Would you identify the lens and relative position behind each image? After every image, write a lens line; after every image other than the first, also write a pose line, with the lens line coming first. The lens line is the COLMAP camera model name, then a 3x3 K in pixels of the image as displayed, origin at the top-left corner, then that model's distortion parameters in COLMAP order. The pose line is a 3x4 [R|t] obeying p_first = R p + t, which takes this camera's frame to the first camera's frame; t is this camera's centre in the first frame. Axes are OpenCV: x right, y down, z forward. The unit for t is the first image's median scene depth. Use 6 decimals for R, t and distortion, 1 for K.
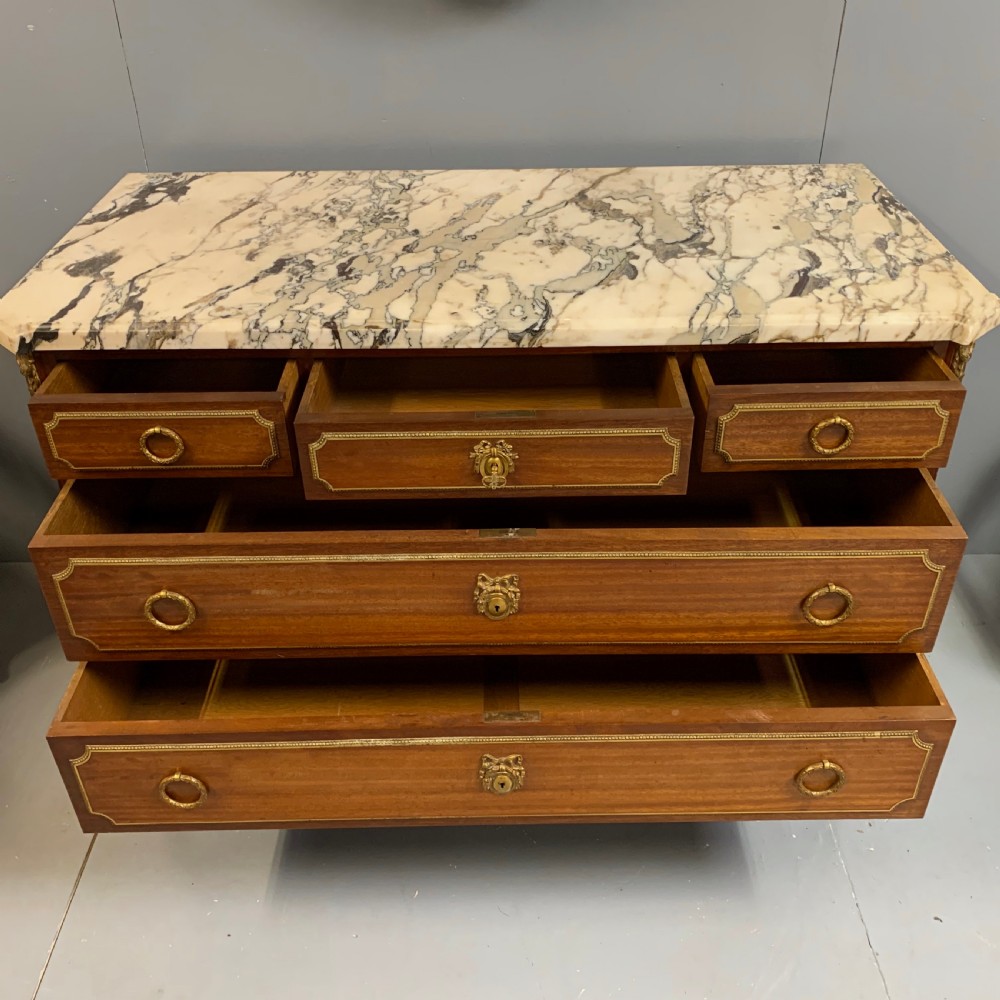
lens RADIAL K [[1025.6, 0, 500.3], [0, 1025.6, 497.6], [0, 0, 1]] dist [0.182233, -0.569514]
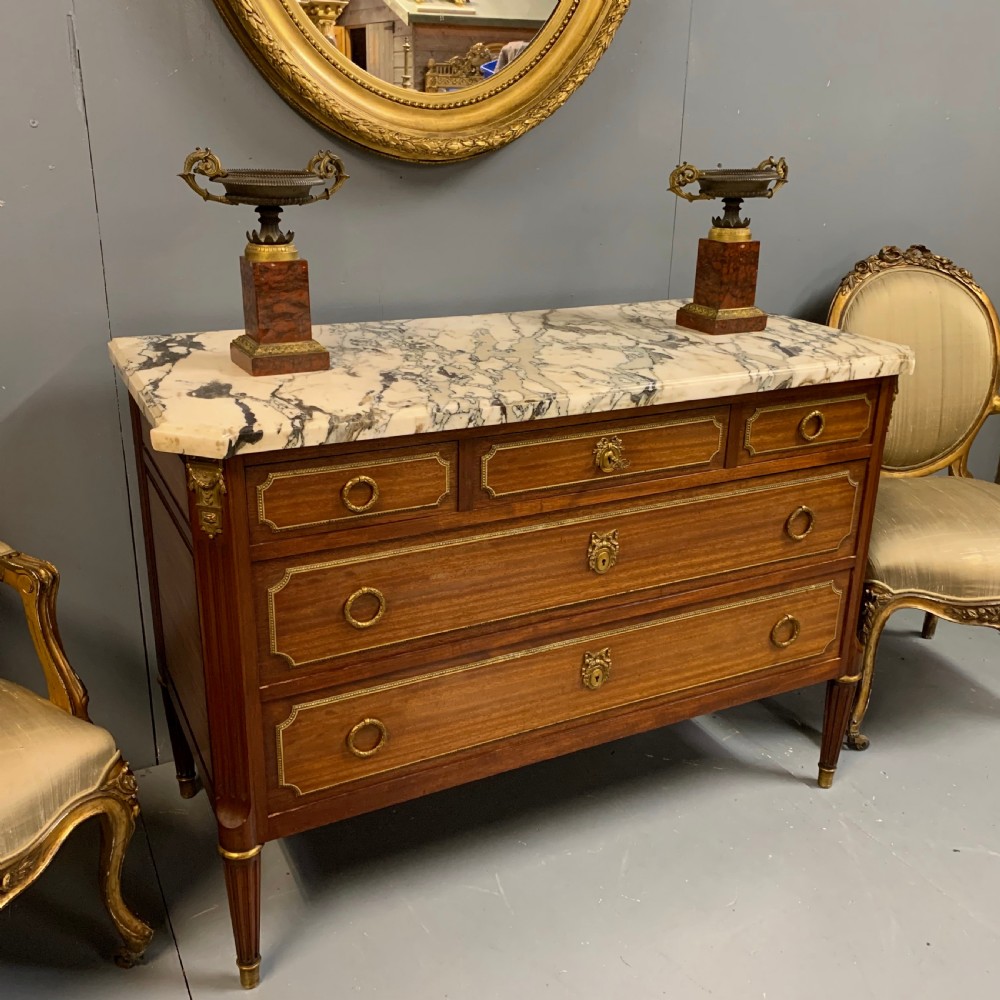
lens RADIAL K [[1012.2, 0, 498.6], [0, 1012.2, 488.5], [0, 0, 1]] dist [0.185332, -0.510454]
pose [[0.895269, -0.124060, 0.427906, -0.615379], [0.223822, 0.955690, -0.191205, 0.130048], [-0.385224, 0.266955, 0.883367, 0.030964]]
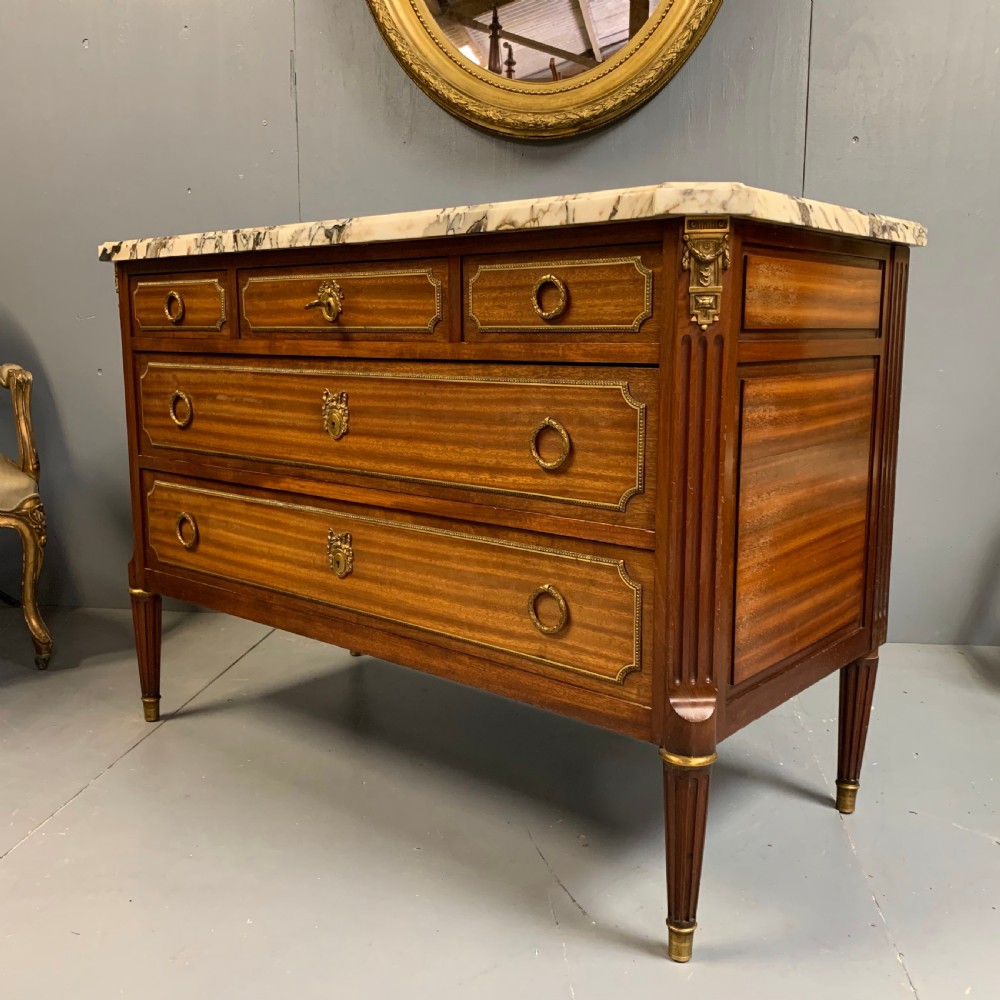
lens RADIAL K [[1012.2, 0, 498.6], [0, 1012.2, 488.5], [0, 0, 1]] dist [0.185332, -0.510454]
pose [[0.758224, 0.112234, -0.642261, 0.860581], [-0.373332, 0.882332, -0.286553, 0.326362], [0.534527, 0.457048, 0.710906, 0.397450]]
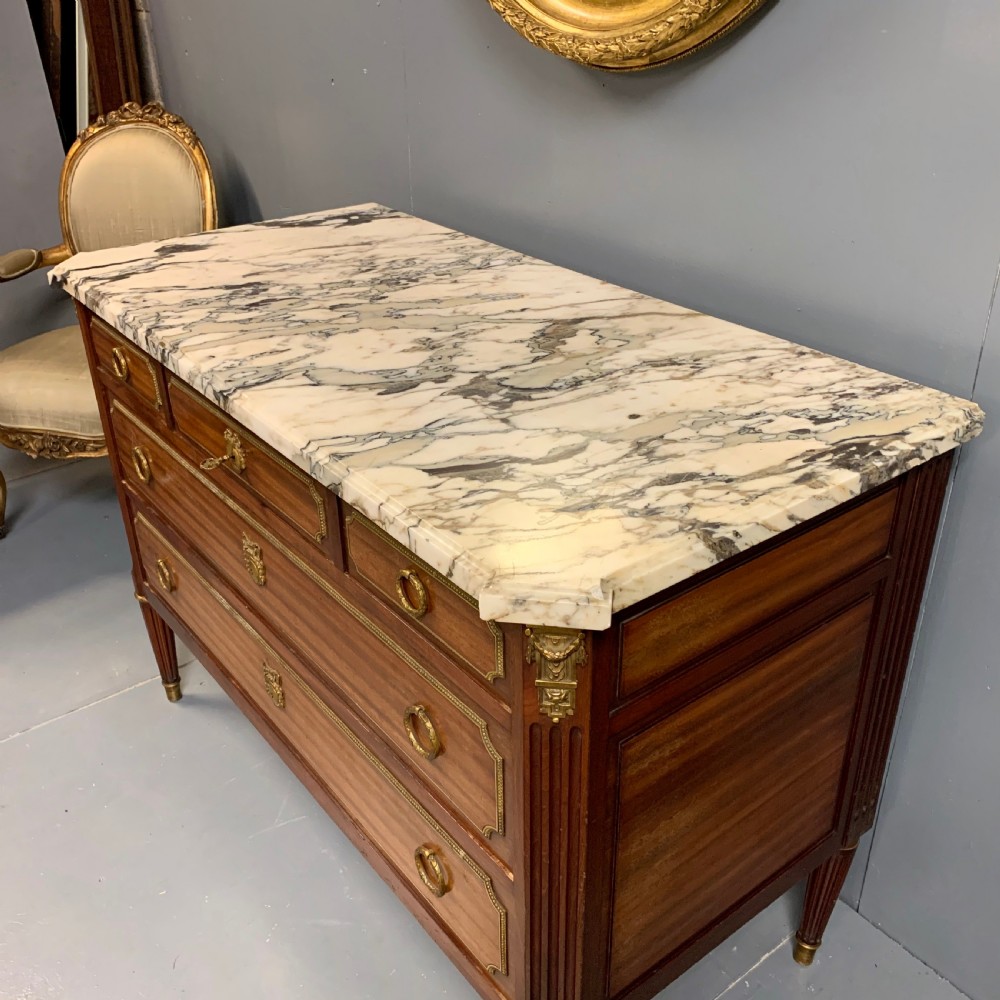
lens RADIAL K [[1012.2, 0, 498.6], [0, 1012.2, 488.5], [0, 0, 1]] dist [0.185332, -0.510454]
pose [[0.609323, 0.382281, -0.694684, 0.822676], [-0.438689, 0.892334, 0.106262, -0.278145], [0.660513, 0.240002, 0.711422, 0.480611]]
